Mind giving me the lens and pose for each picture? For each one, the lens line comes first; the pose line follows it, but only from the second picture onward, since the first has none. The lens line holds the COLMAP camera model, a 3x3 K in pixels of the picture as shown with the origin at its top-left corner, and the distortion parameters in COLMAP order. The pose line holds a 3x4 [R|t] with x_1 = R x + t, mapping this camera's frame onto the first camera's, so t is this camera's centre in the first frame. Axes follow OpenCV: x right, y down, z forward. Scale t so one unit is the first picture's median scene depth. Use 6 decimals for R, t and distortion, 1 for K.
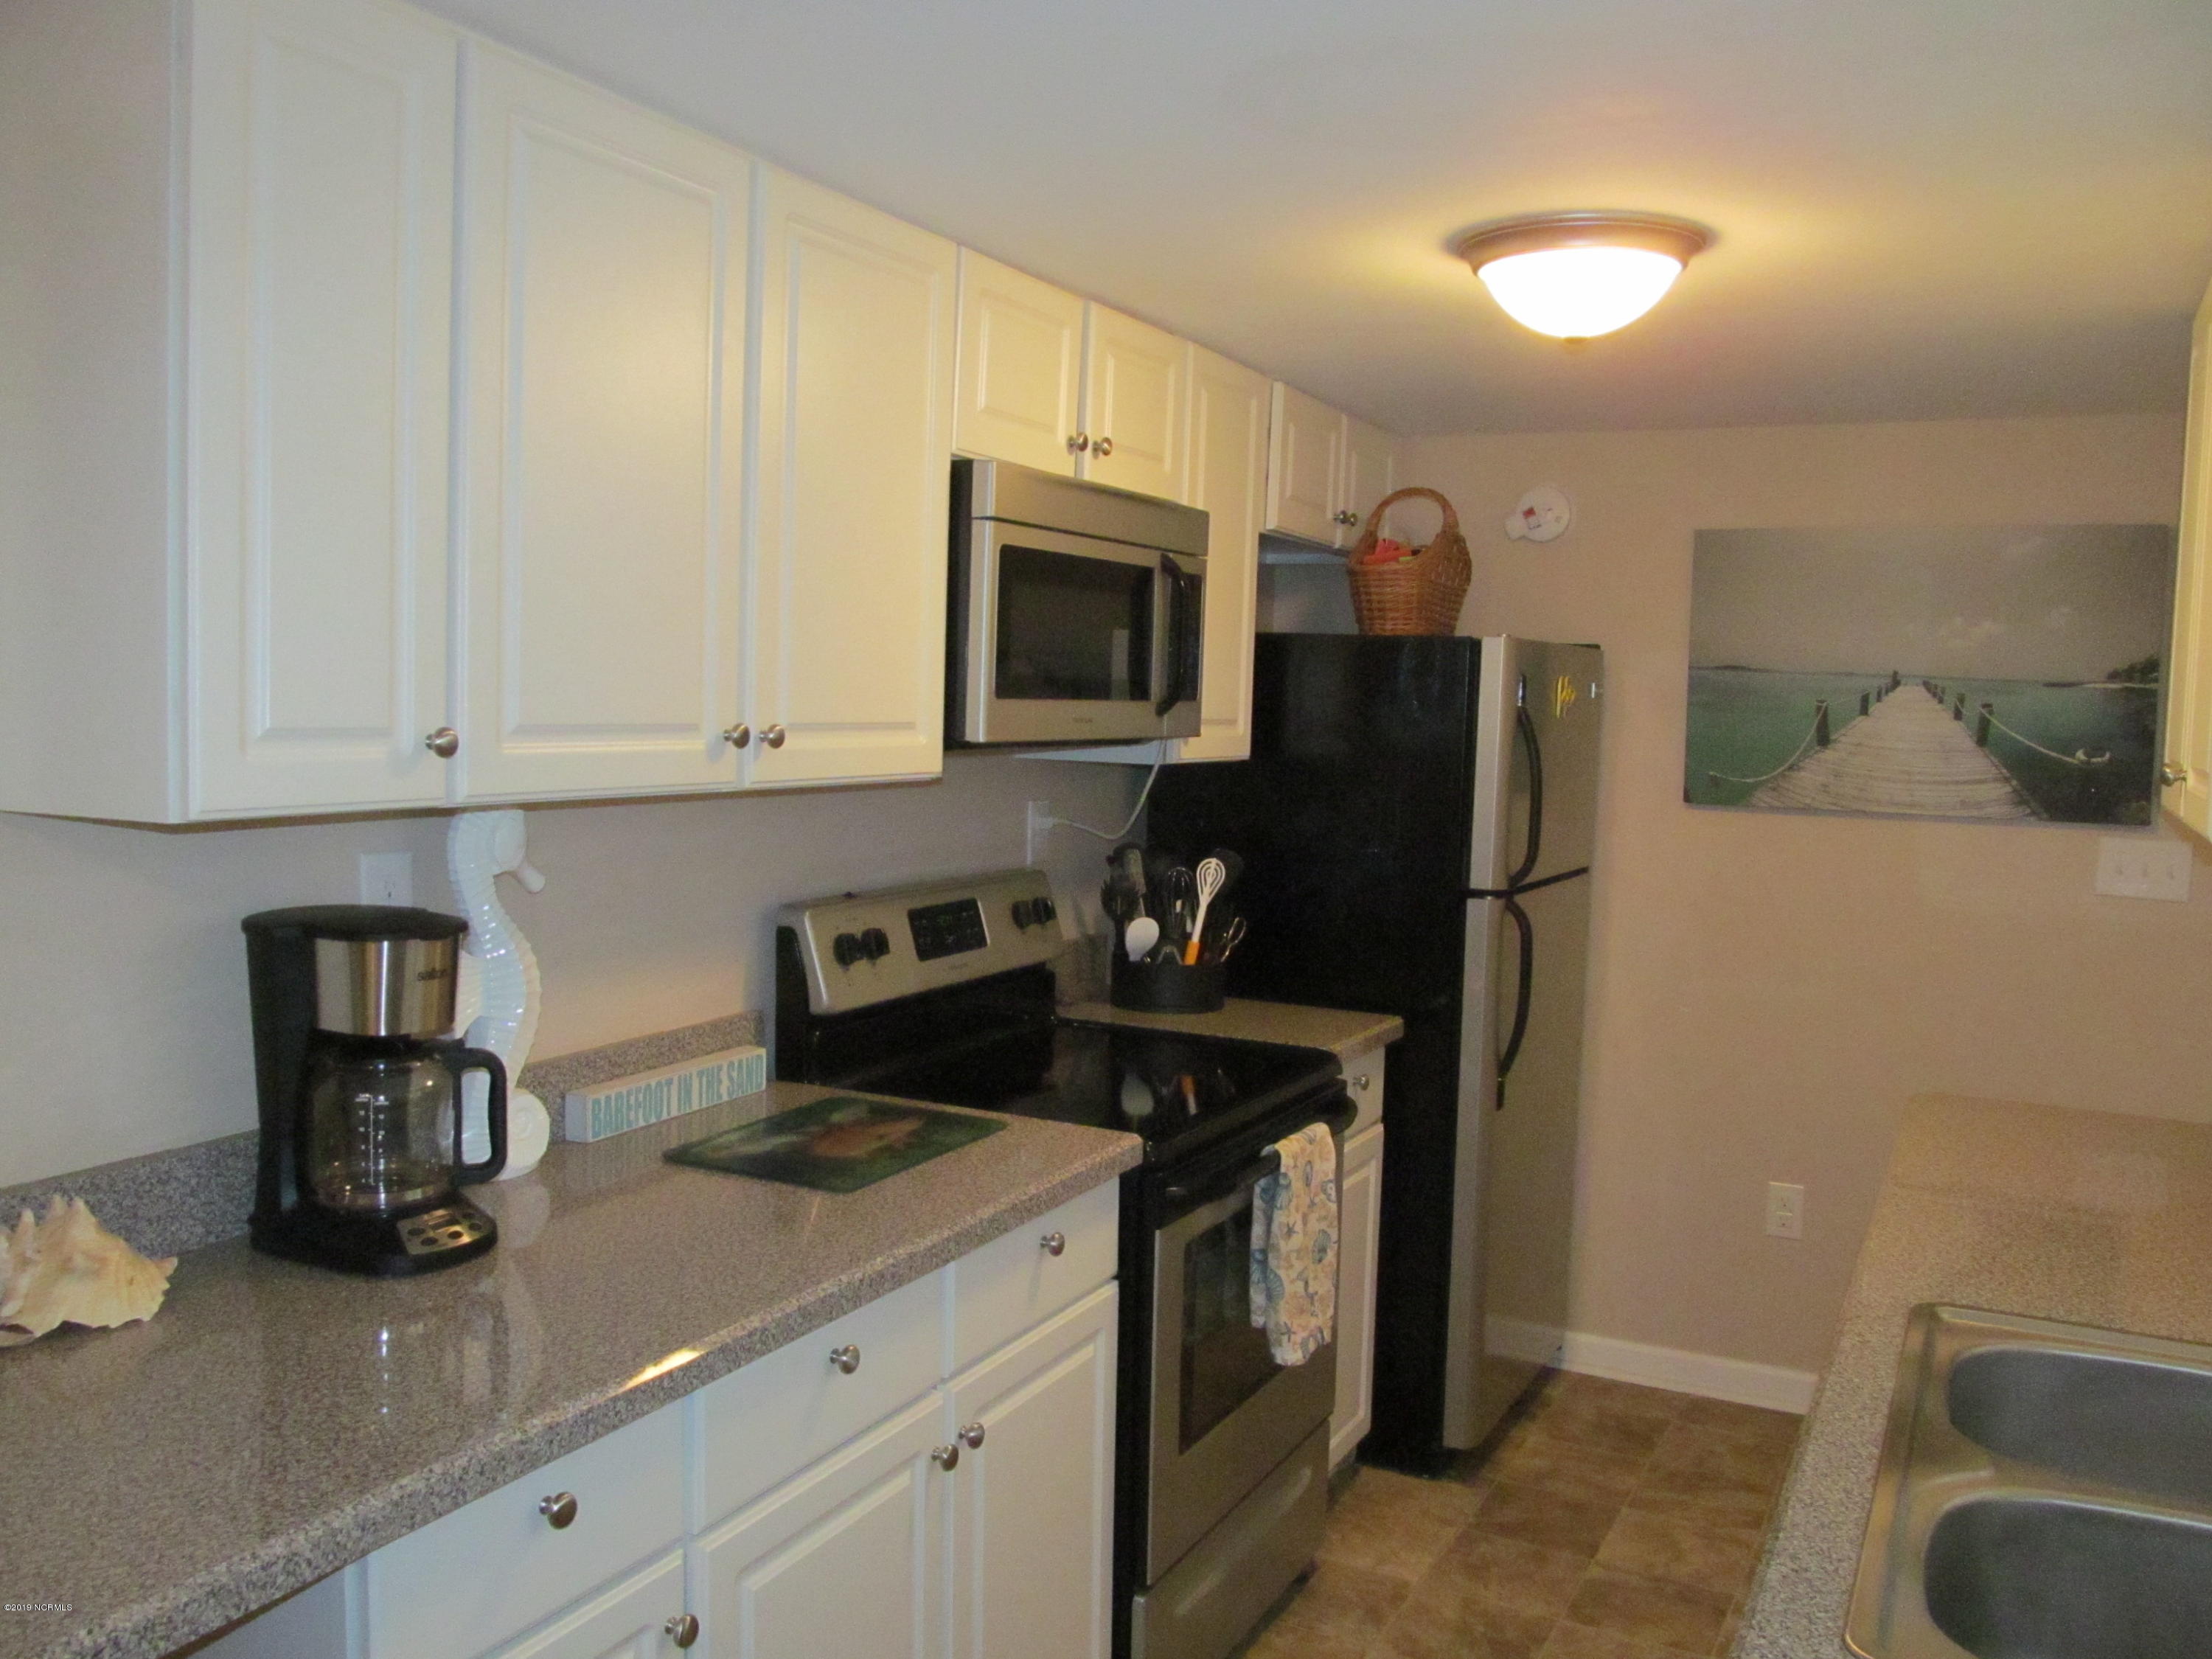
lens RADIAL K [[1837.0, 0, 1114.1], [0, 1837.0, 830.1], [0, 0, 1]] dist [-0.026440, -0.007951]
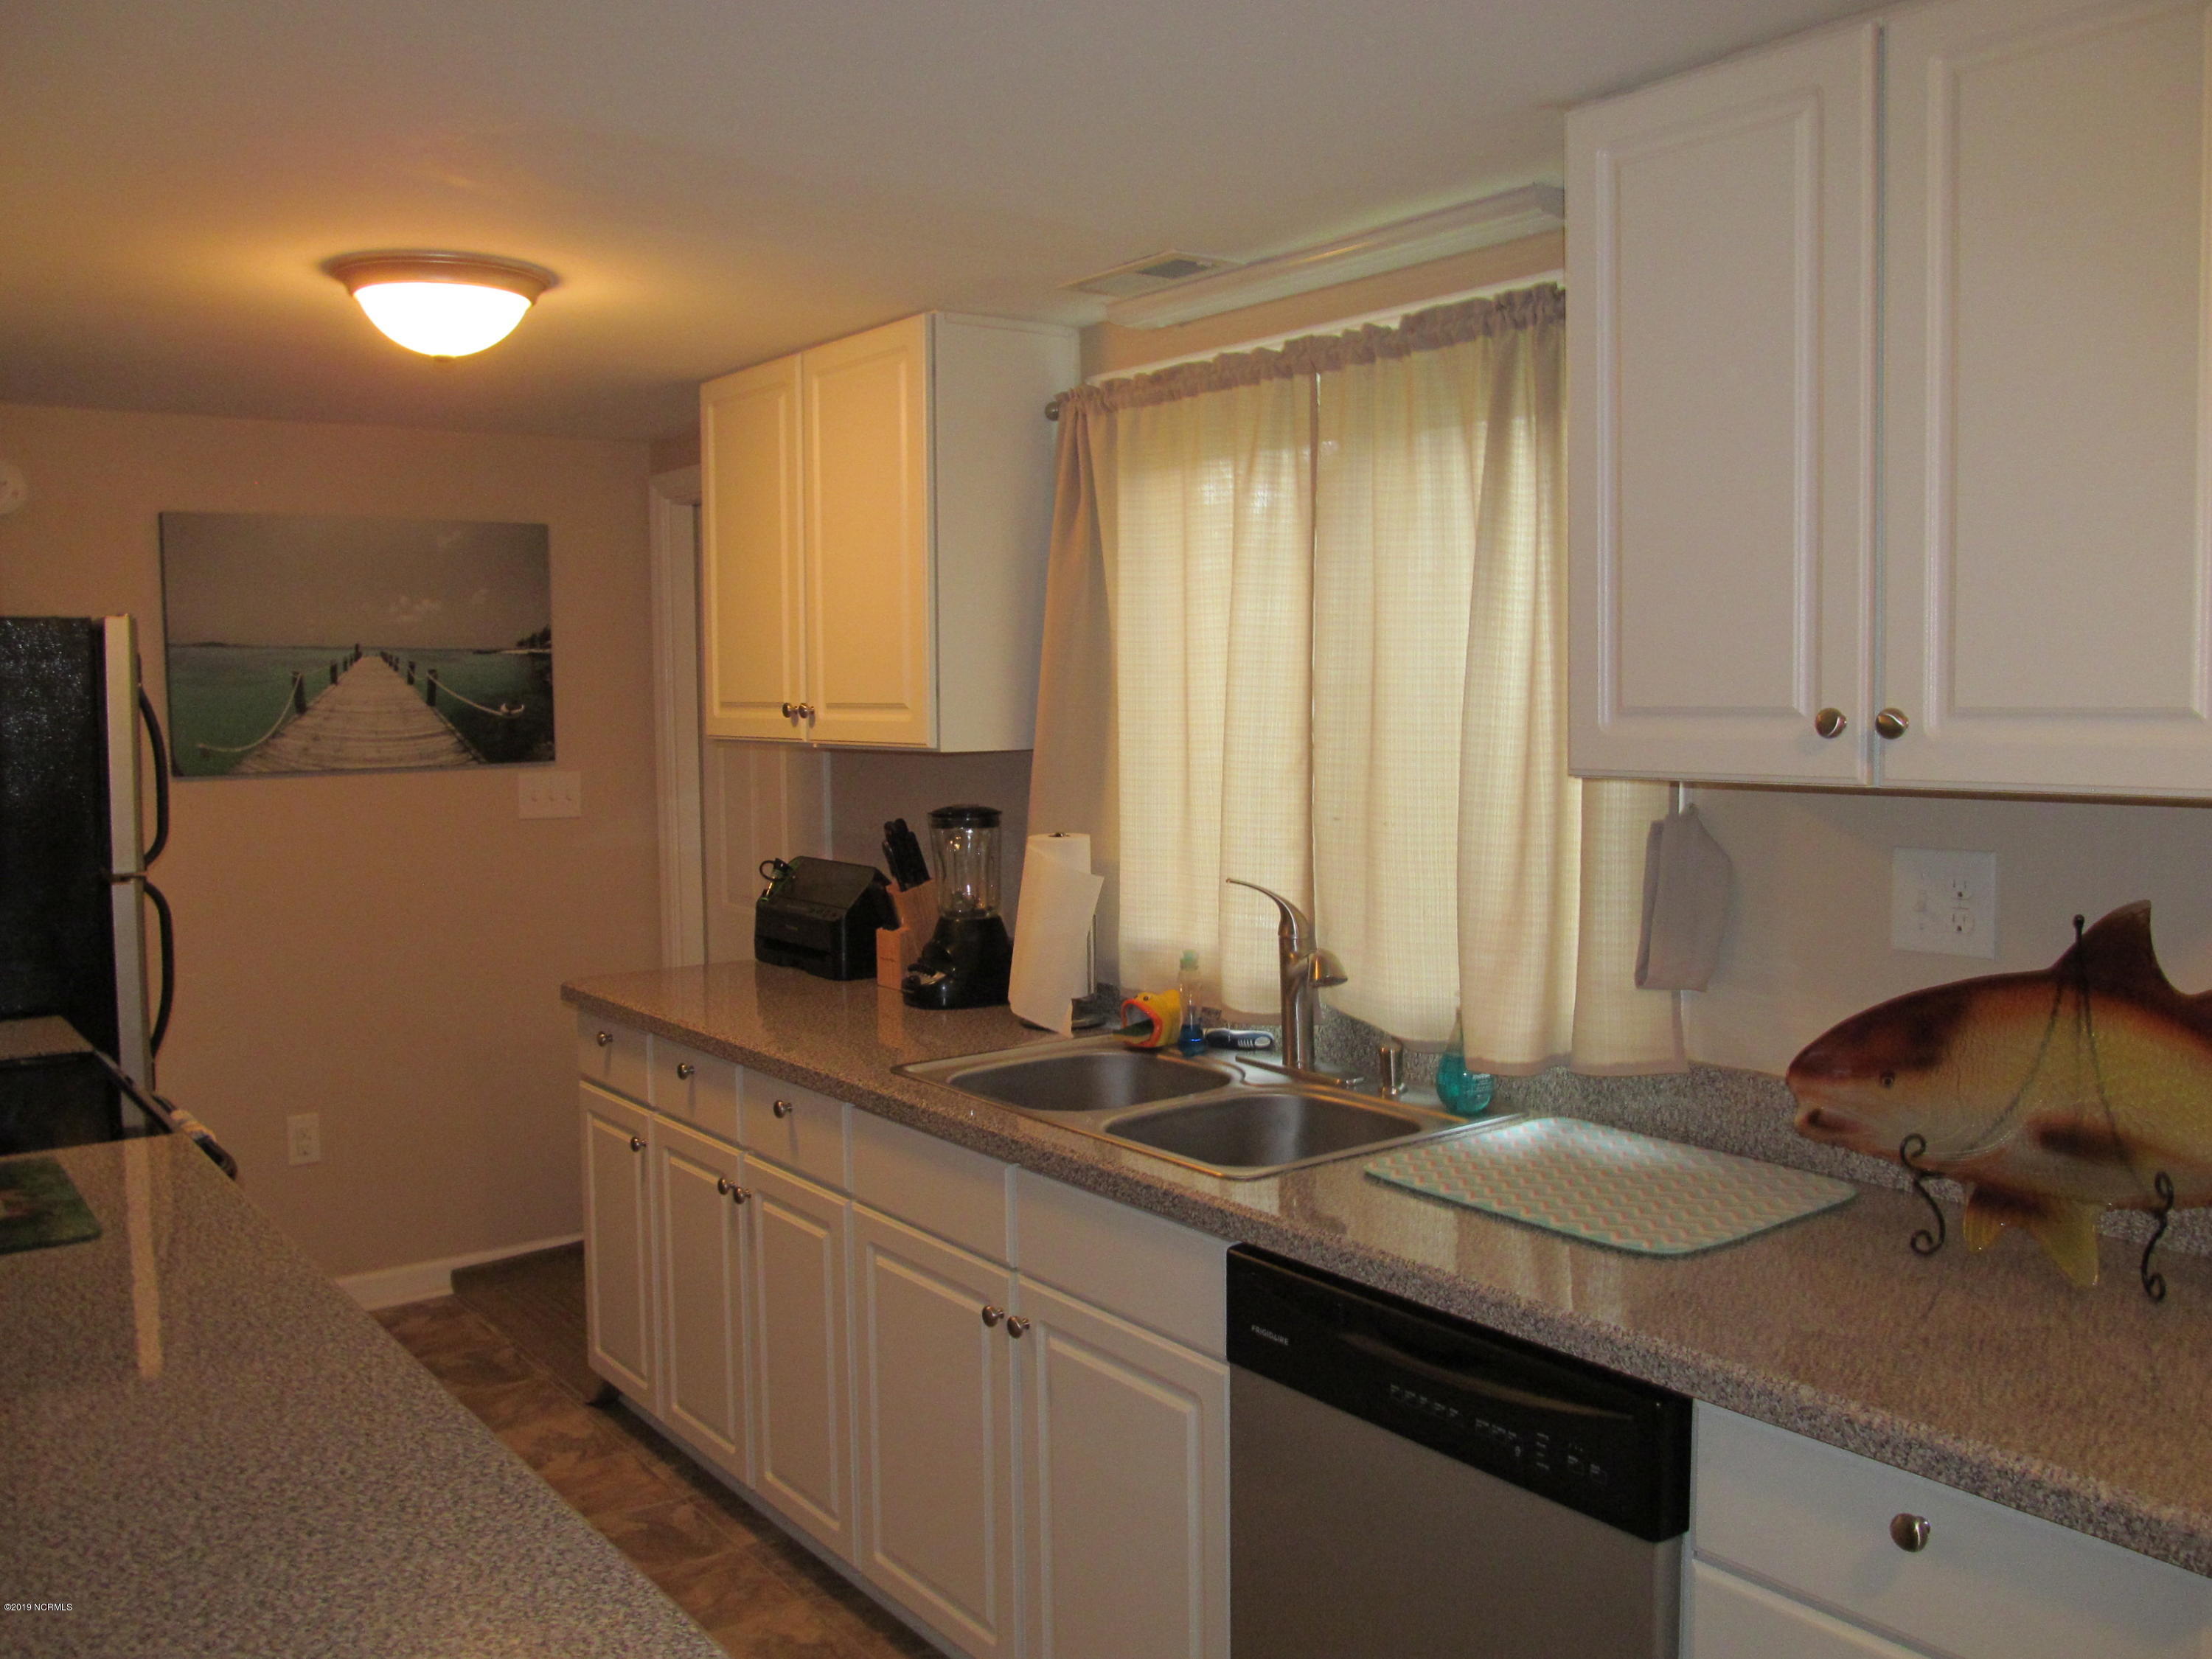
lens RADIAL K [[1837.0, 0, 1117.6], [0, 1837.0, 825.7], [0, 0, 1]] dist [-0.026440, -0.007951]
pose [[0.457476, -0.107015, 0.882759, -0.378112], [0.092496, 0.993073, 0.072454, -0.013325], [-0.884398, 0.048506, 0.464206, 0.057079]]
